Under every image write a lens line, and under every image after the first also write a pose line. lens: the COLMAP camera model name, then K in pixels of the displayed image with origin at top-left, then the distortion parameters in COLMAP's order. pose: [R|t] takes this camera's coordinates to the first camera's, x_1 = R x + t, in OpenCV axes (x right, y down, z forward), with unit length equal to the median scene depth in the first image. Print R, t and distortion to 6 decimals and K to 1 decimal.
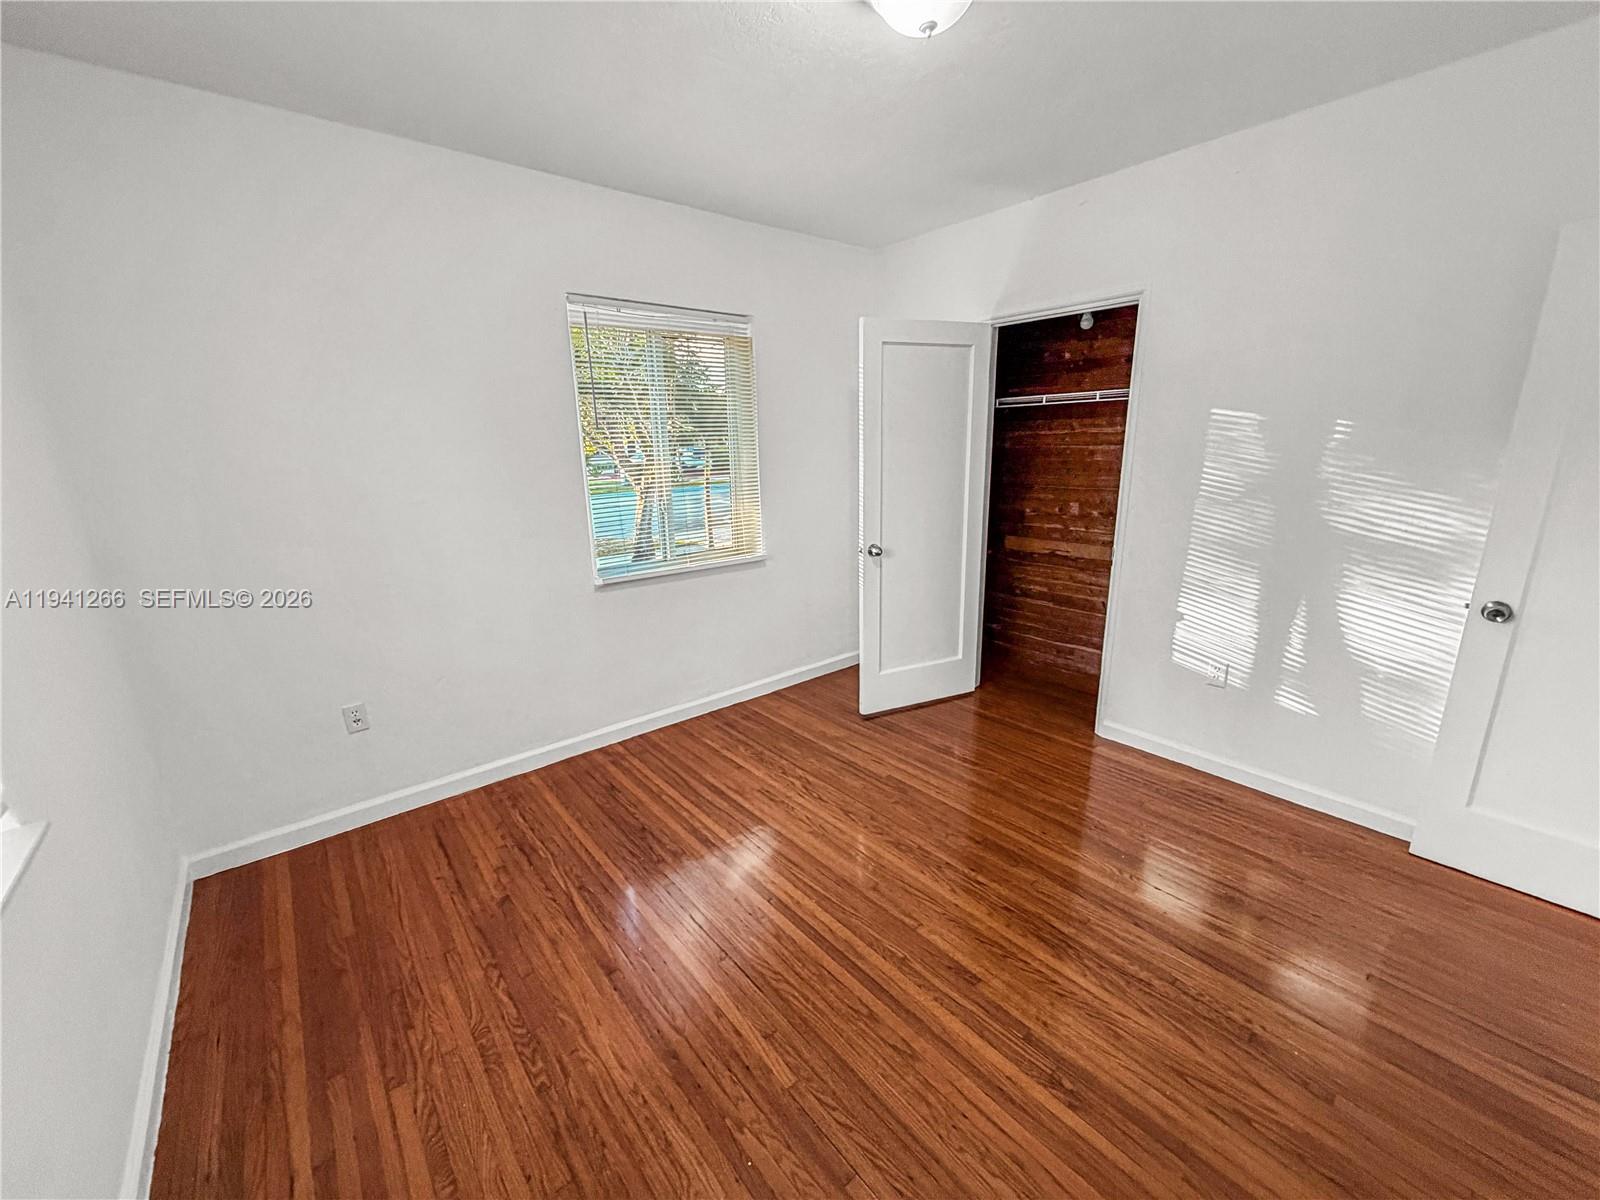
lens RADIAL K [[637.8, 0, 793.0], [0, 637.8, 600.7], [0, 0, 1]] dist [0.001971, 0.000514]
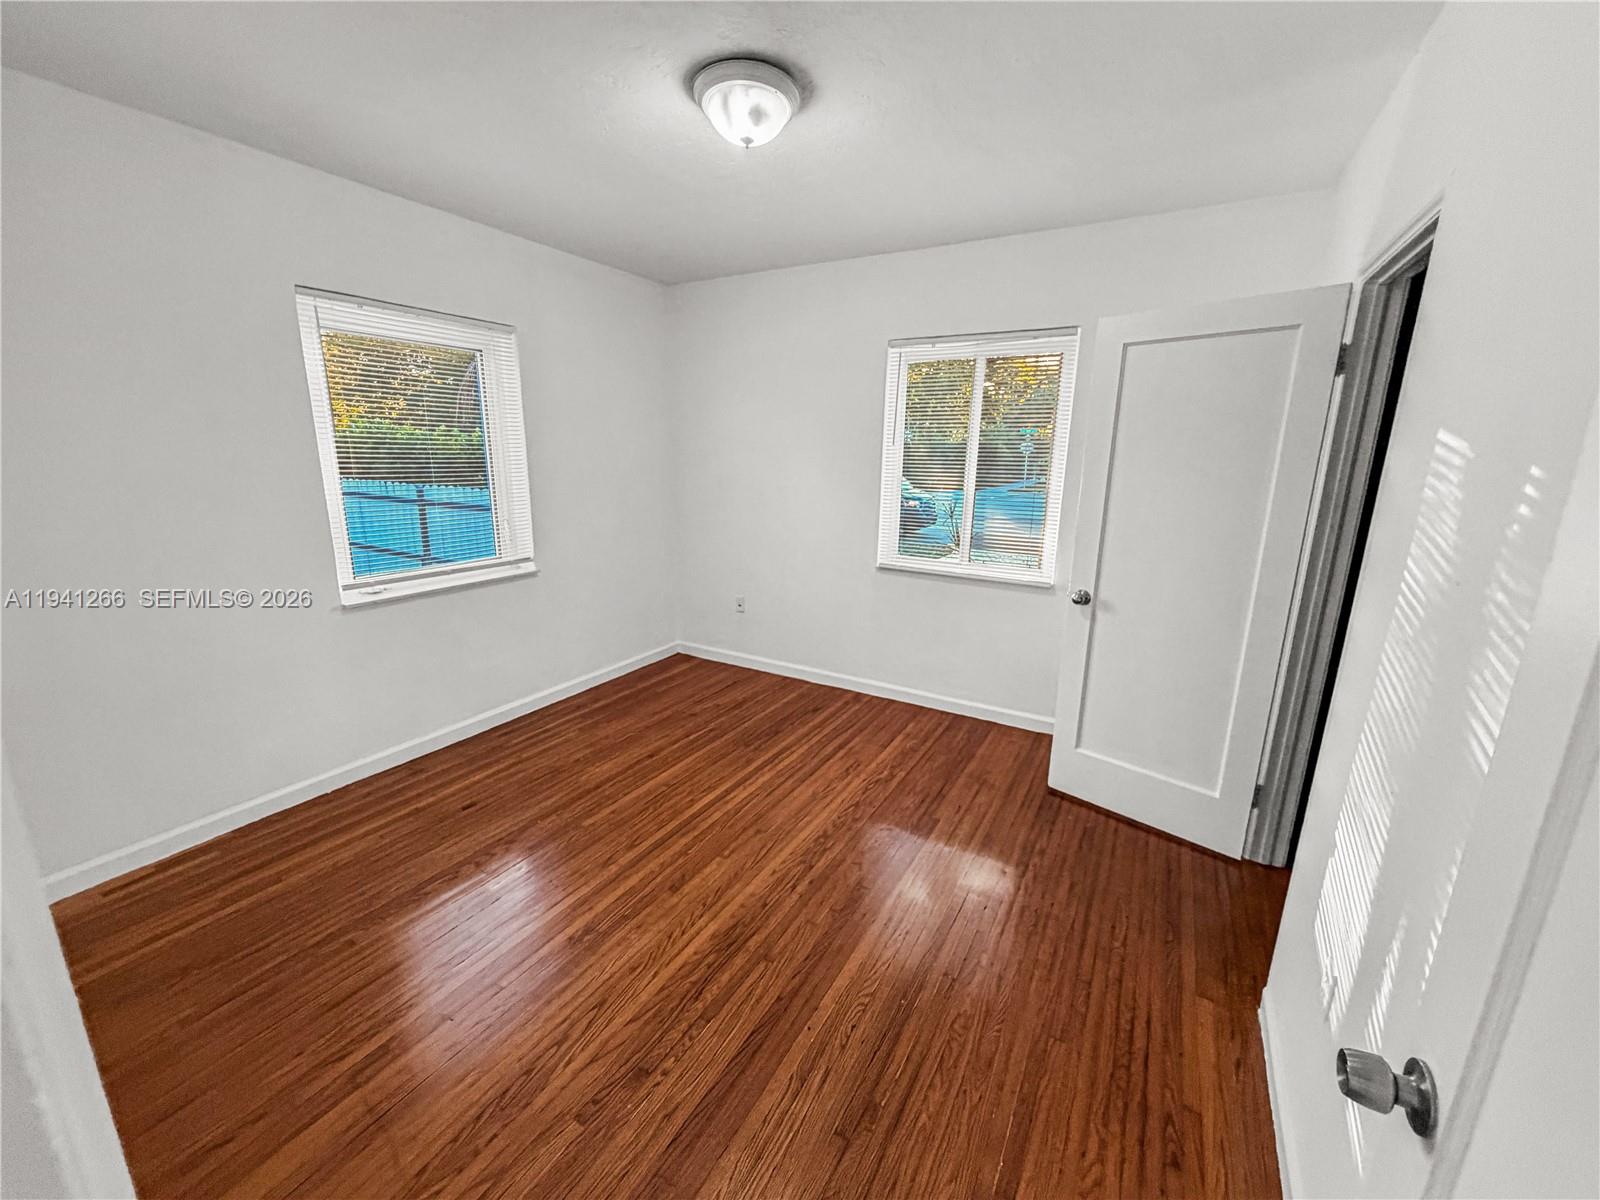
lens RADIAL K [[637.8, 0, 793.0], [0, 637.8, 600.7], [0, 0, 1]] dist [0.001971, 0.000514]
pose [[0.340180, 0.243606, -0.908259, 0.975186], [-0.251569, 0.954233, 0.161714, -0.148530], [0.906085, 0.173478, 0.385895, 0.449717]]
